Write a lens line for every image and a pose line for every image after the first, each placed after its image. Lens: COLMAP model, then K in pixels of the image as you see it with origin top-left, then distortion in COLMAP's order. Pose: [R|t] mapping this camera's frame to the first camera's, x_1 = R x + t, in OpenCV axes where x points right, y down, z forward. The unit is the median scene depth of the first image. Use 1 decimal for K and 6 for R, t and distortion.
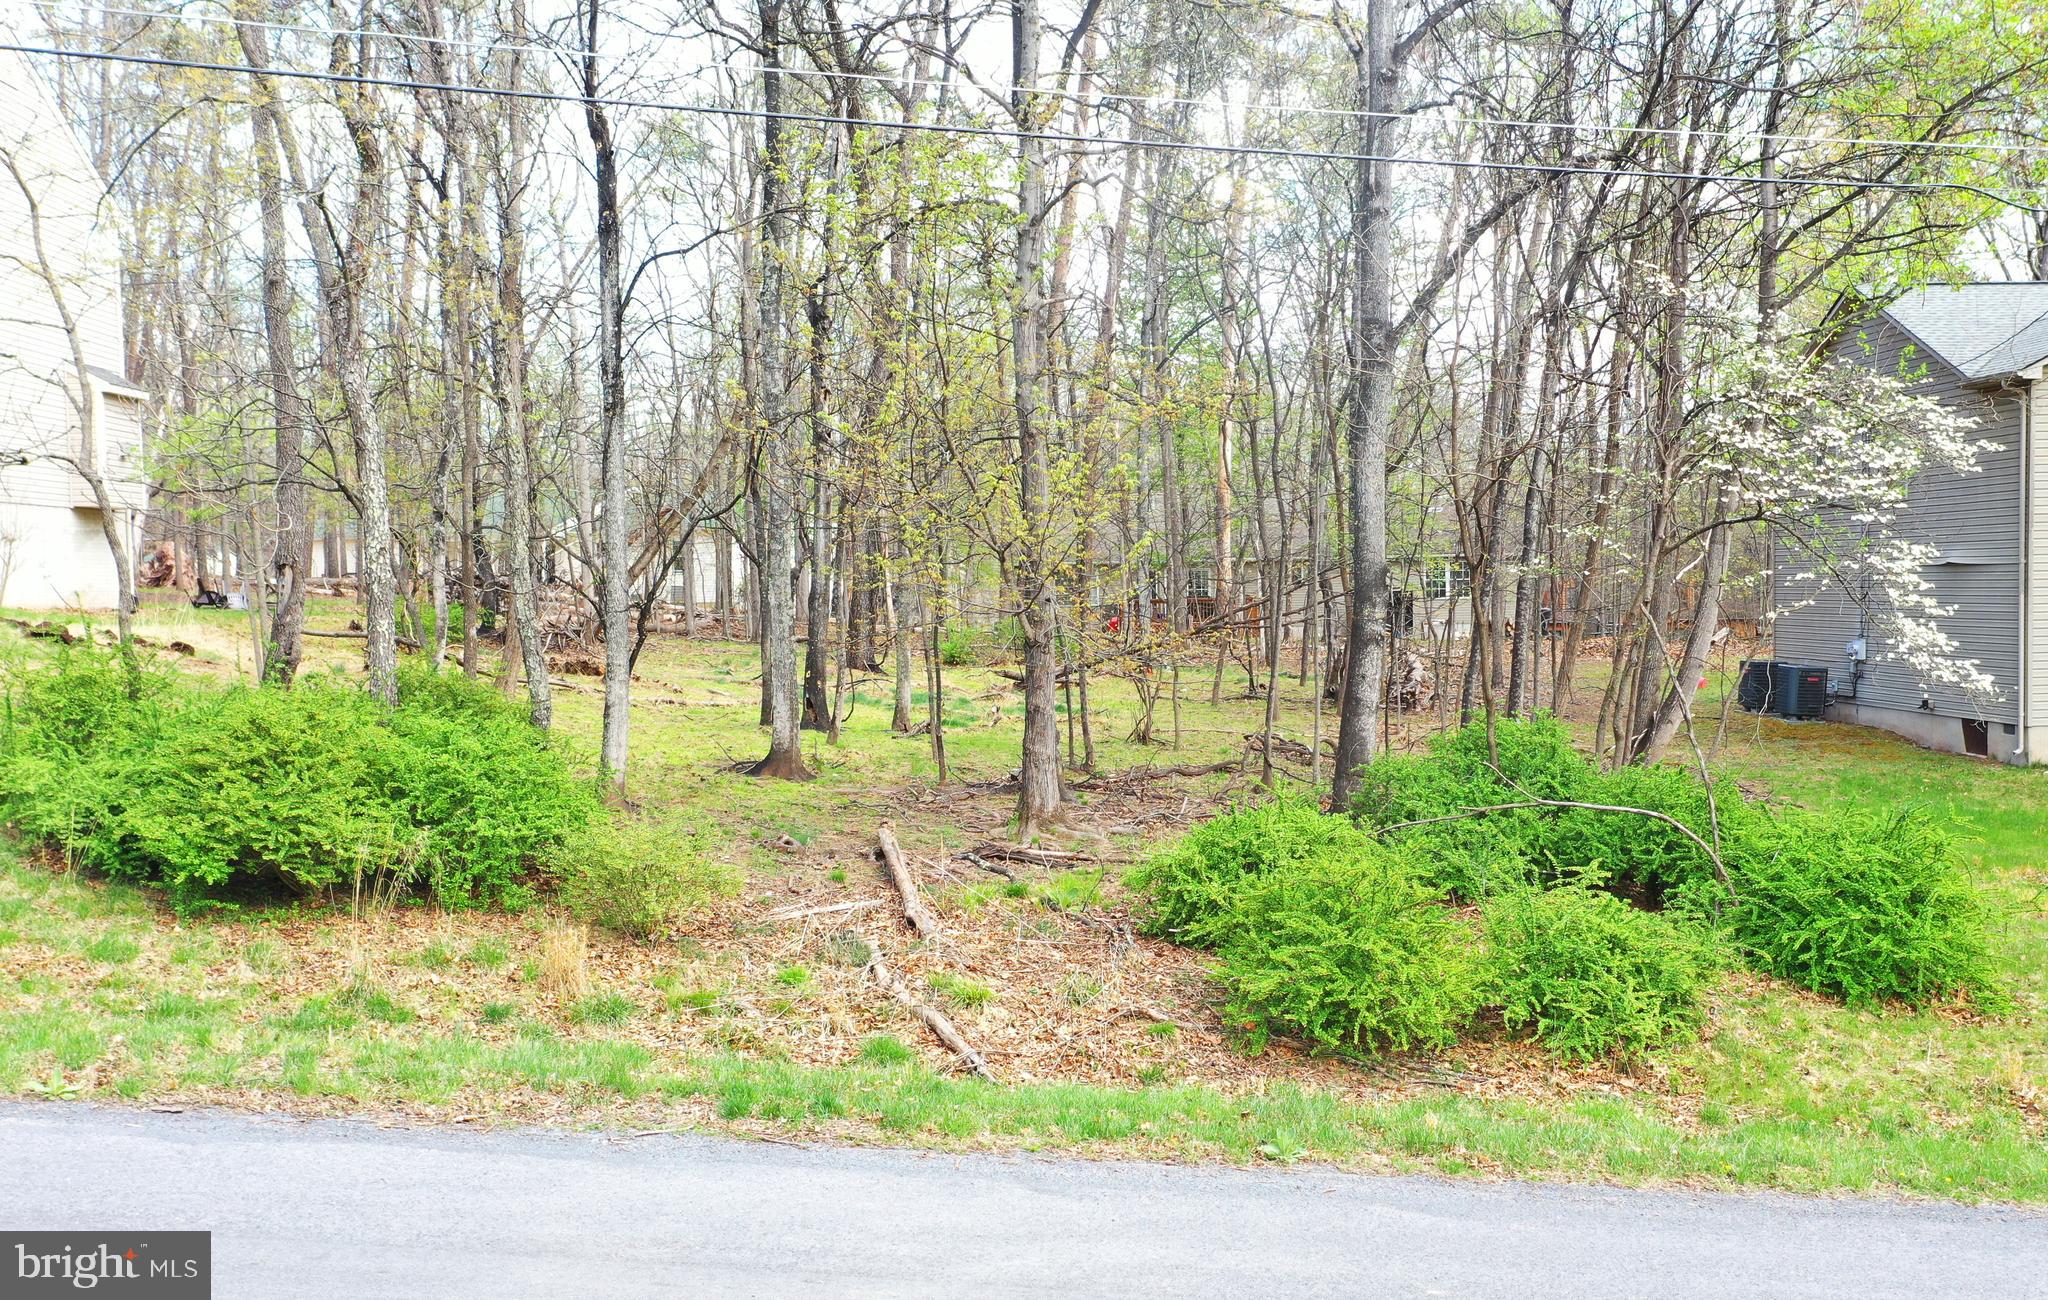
lens RADIAL K [[1707.2, 0, 1064.7], [0, 1707.2, 651.6], [0, 0, 1]] dist [0.010139, 0.005354]
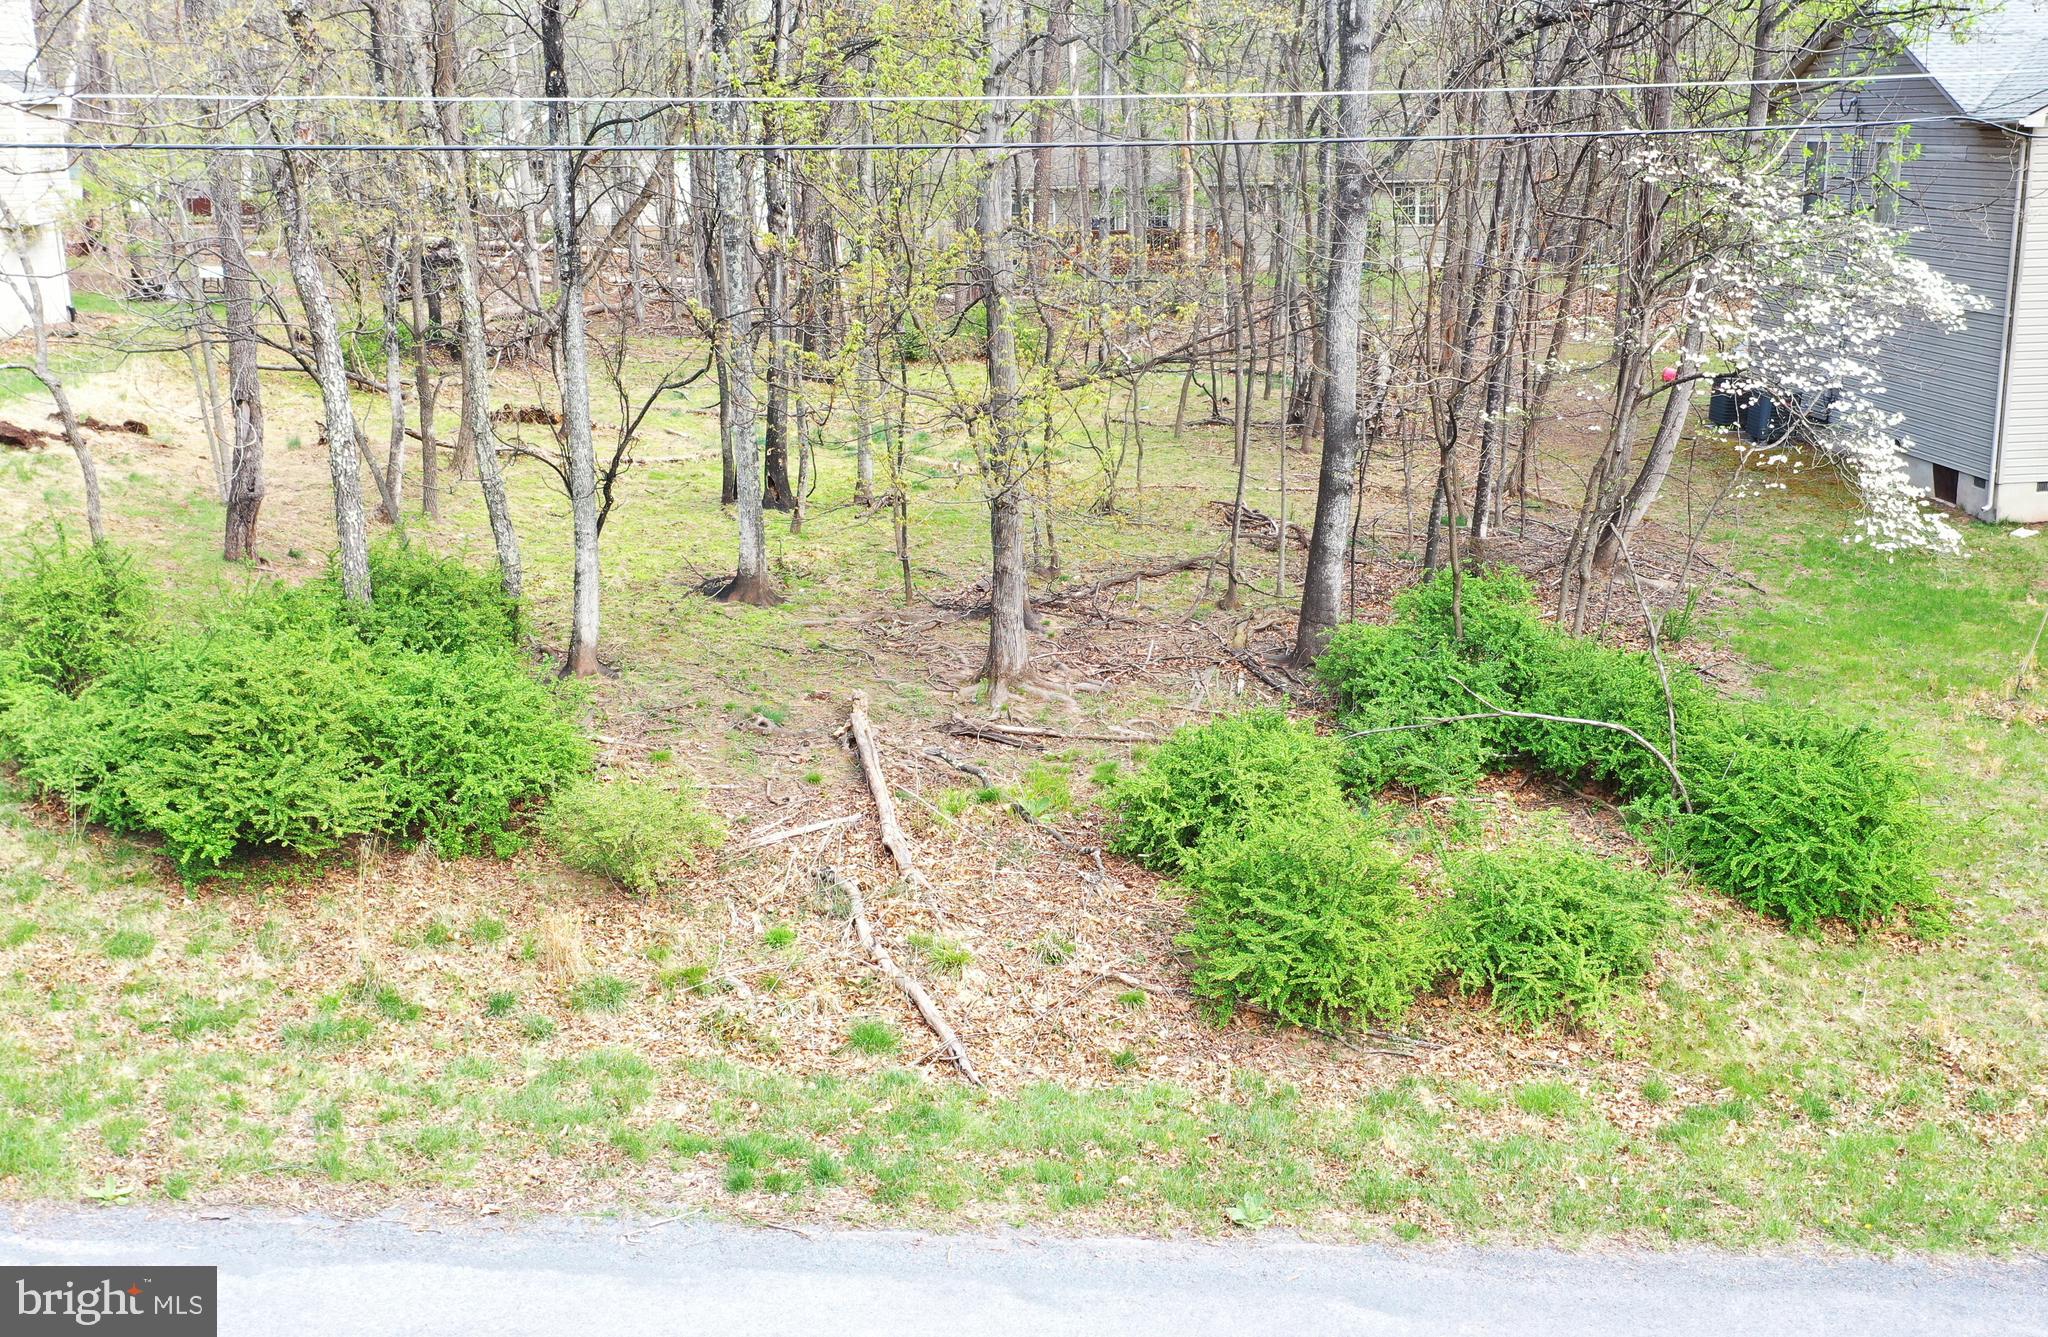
lens RADIAL K [[1712.6, 0, 1024.0], [0, 1712.6, 668.5], [0, 0, 1]] dist [0.008656, 0.008676]
pose [[0.999986, -0.004925, -0.002165, -0.006172], [0.005200, 0.988006, 0.154325, -0.127850], [0.001379, -0.154334, 0.988018, -0.007375]]
